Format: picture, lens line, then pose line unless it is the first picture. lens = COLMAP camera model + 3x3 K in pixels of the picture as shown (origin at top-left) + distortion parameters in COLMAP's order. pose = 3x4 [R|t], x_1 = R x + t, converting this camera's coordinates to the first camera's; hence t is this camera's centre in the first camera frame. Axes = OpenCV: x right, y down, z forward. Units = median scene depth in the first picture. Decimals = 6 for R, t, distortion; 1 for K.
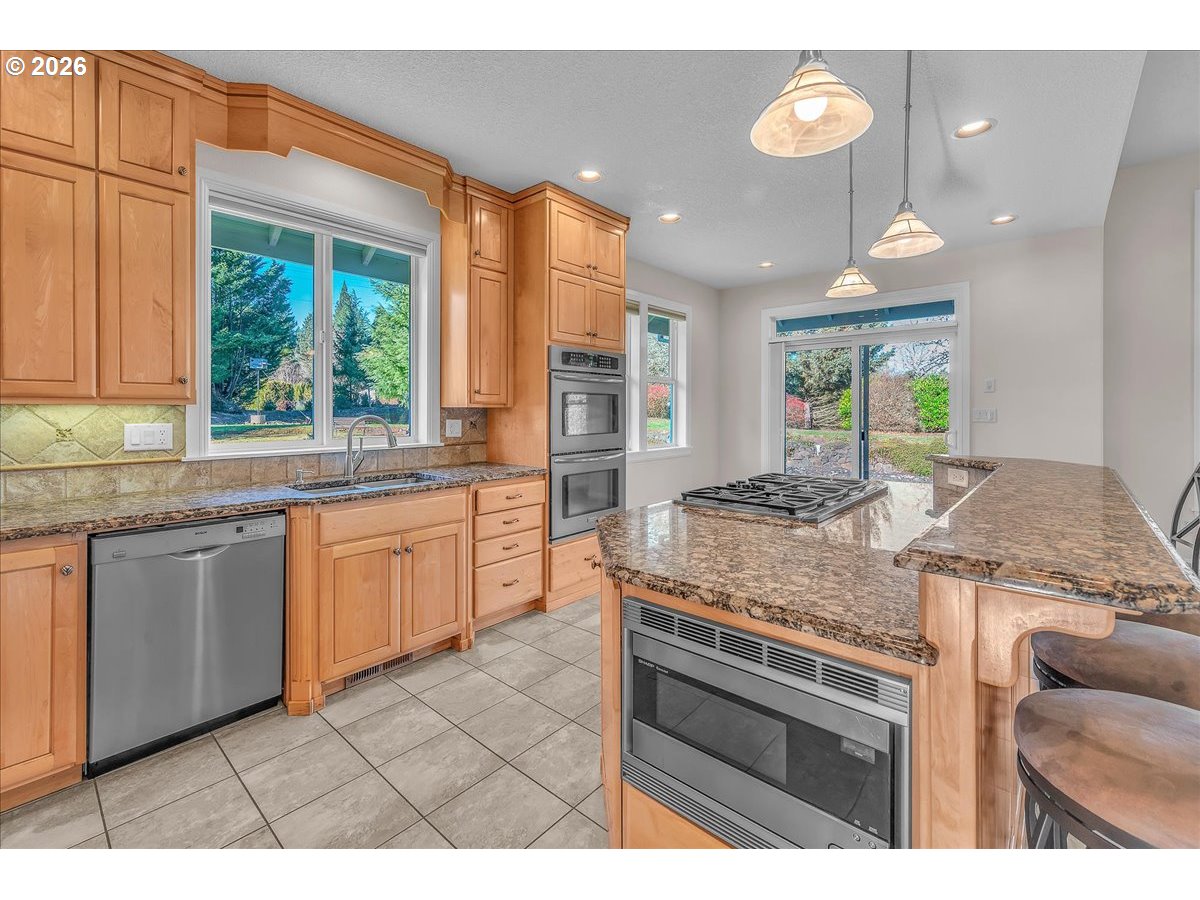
lens RADIAL K [[517.0, 0, 599.6], [0, 517.0, 410.0], [0, 0, 1]] dist [-0.000026, 0.000029]
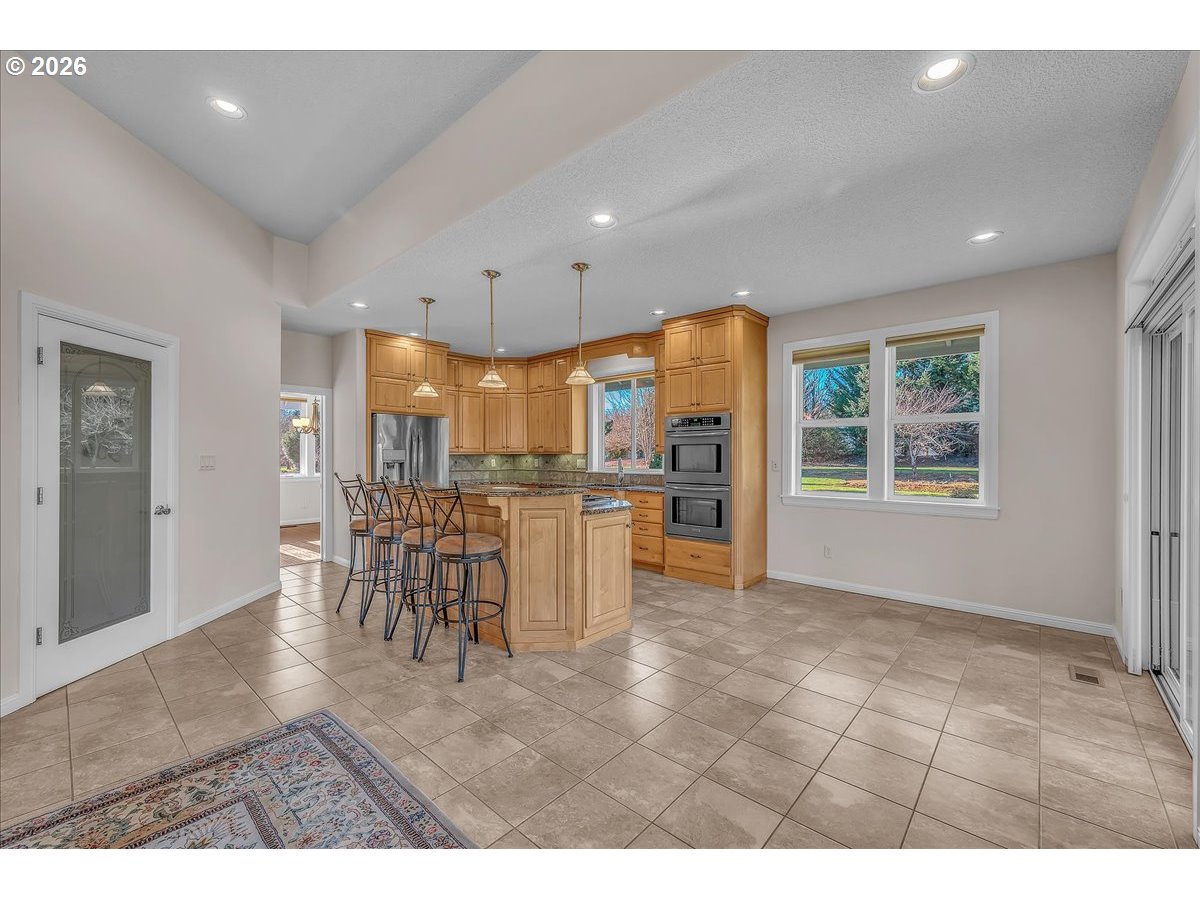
lens RADIAL K [[494.0, 0, 623.2], [0, 494.0, 454.9], [0, 0, 1]] dist [-0.000142, -0.000068]
pose [[0.005787, -0.000170, -0.999983, 1.493821], [-0.002410, 0.999997, -0.000184, -0.001111], [0.999980, 0.002411, 0.005786, 0.847522]]
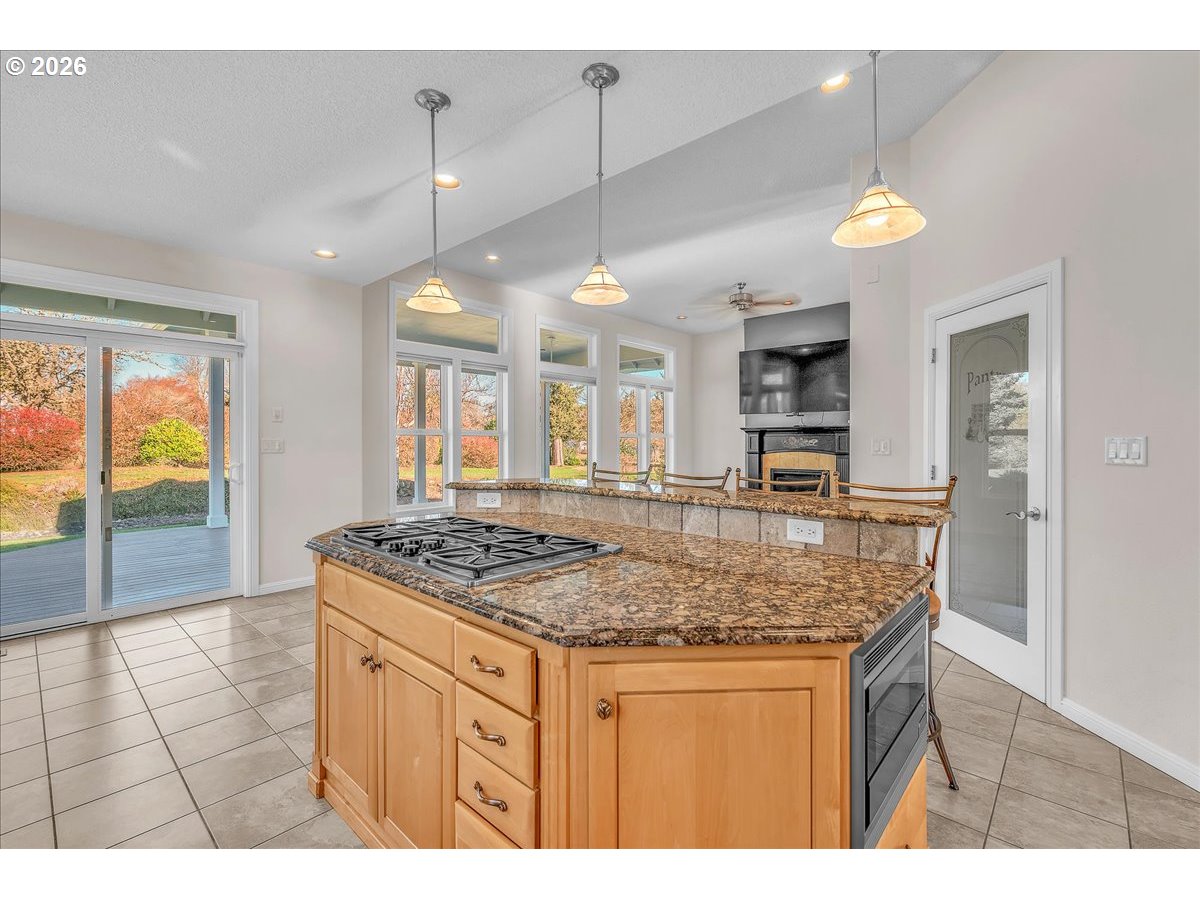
lens RADIAL K [[531.8, 0, 599.2], [0, 531.8, 441.1], [0, 0, 1]] dist [0.000226, -0.000161]
pose [[0.024326, -0.000217, 0.999704, -0.310057], [0.000138, 1.000000, 0.000213, 0.002549], [-0.999704, 0.000133, 0.024326, 0.520783]]
